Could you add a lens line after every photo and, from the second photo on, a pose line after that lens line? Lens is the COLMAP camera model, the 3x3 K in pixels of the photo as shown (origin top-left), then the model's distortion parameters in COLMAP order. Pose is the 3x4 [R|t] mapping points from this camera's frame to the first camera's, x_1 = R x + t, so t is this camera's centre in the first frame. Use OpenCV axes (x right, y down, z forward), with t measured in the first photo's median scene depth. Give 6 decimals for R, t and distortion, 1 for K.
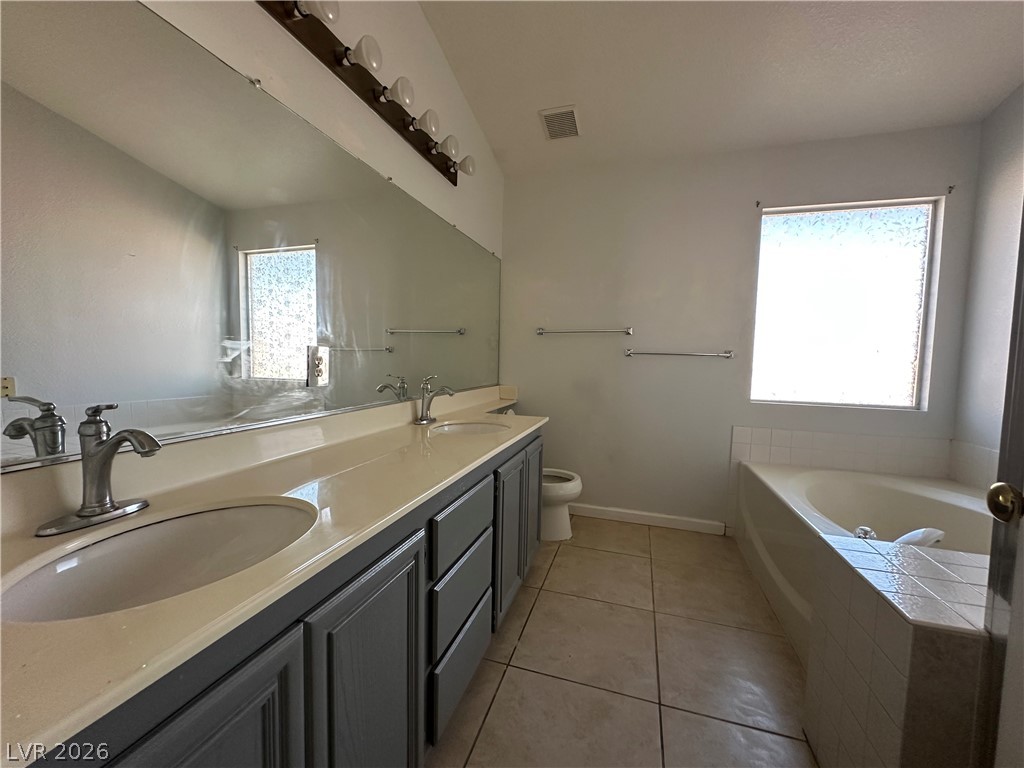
lens RADIAL K [[408.8, 0, 510.7], [0, 408.8, 384.9], [0, 0, 1]] dist [-0.005290, 0.001279]
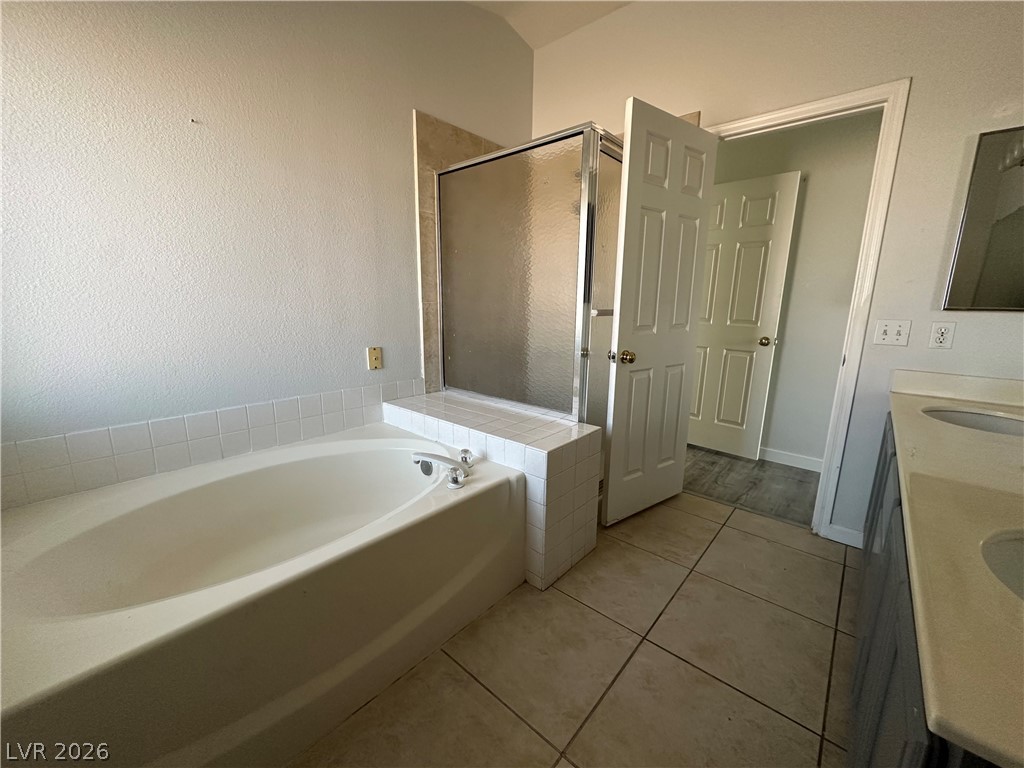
lens RADIAL K [[408.8, 0, 509.2], [0, 408.8, 386.6], [0, 0, 1]] dist [-0.005290, 0.001279]
pose [[-0.910733, -0.112190, 0.397465, 0.313256], [-0.004080, 0.964793, 0.262978, -0.160321], [-0.412975, 0.237881, -0.879127, 1.836605]]
